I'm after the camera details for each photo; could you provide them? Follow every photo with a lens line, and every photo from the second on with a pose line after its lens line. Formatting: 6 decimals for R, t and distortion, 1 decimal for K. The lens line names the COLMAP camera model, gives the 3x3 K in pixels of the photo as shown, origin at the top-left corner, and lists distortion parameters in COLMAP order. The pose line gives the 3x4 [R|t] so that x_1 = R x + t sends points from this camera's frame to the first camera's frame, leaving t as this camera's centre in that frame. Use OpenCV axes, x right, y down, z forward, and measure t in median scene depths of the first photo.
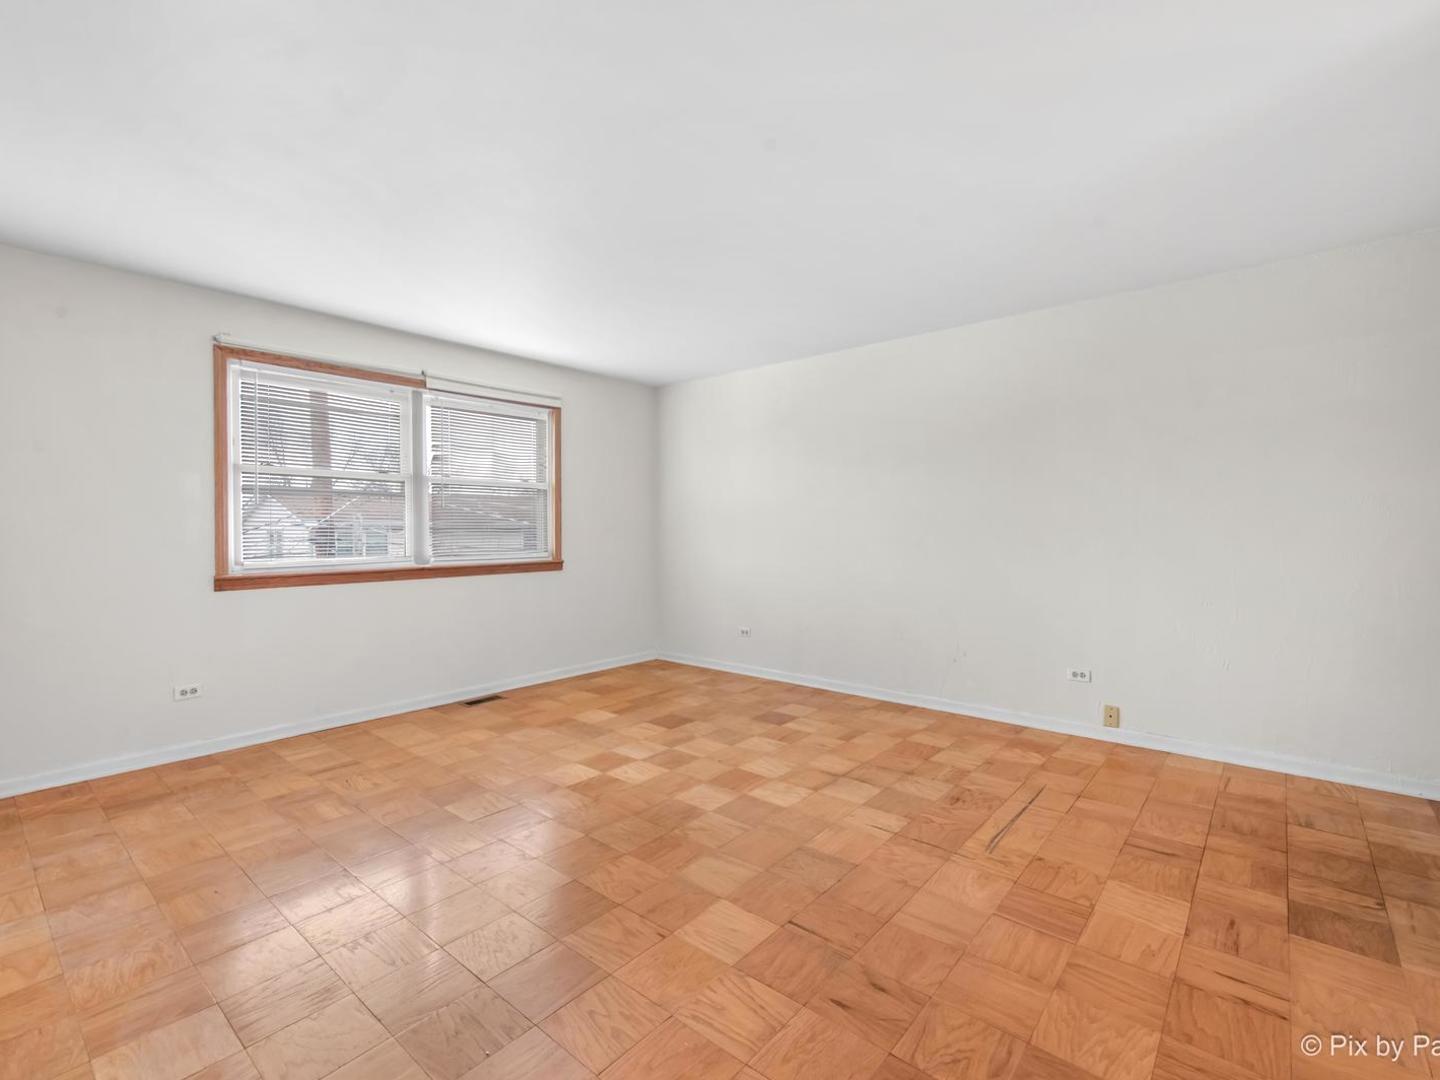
lens RADIAL K [[652.2, 0, 717.5], [0, 652.2, 541.5], [0, 0, 1]] dist [0.008802, 0.000101]
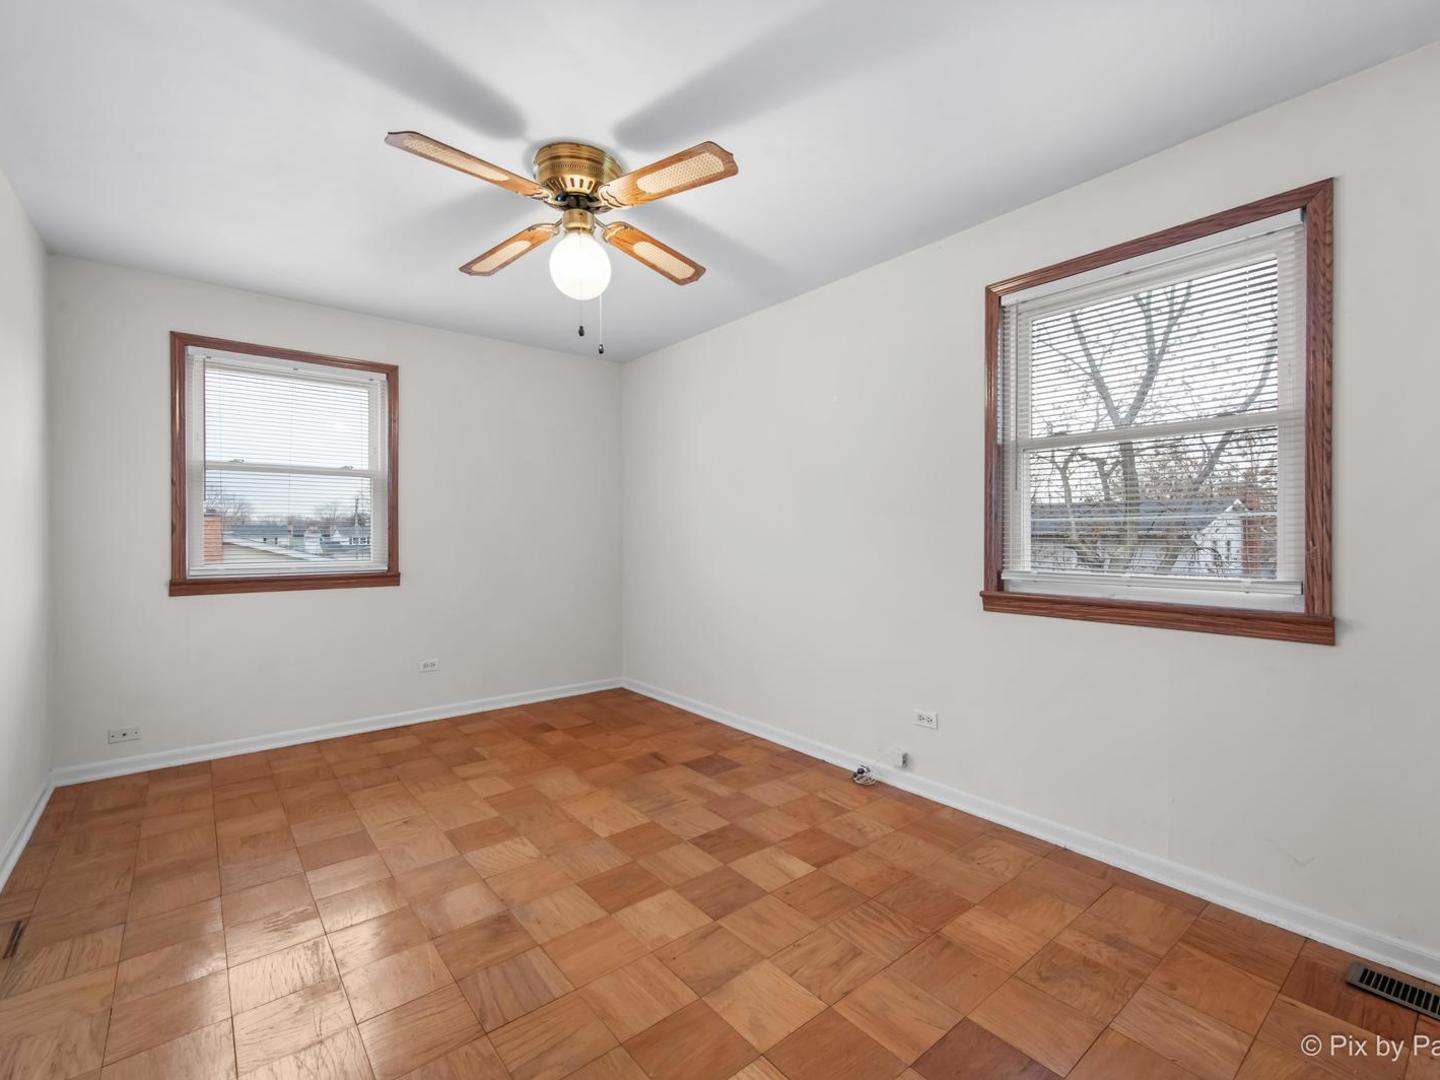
lens RADIAL K [[652.2, 0, 724.2], [0, 652.2, 532.7], [0, 0, 1]] dist [0.008802, 0.000101]
pose [[0.984671, 0.002188, -0.174406, 0.175119], [-0.004586, 0.999900, -0.013345, -0.004586], [0.174359, 0.013940, 0.984583, 0.215467]]
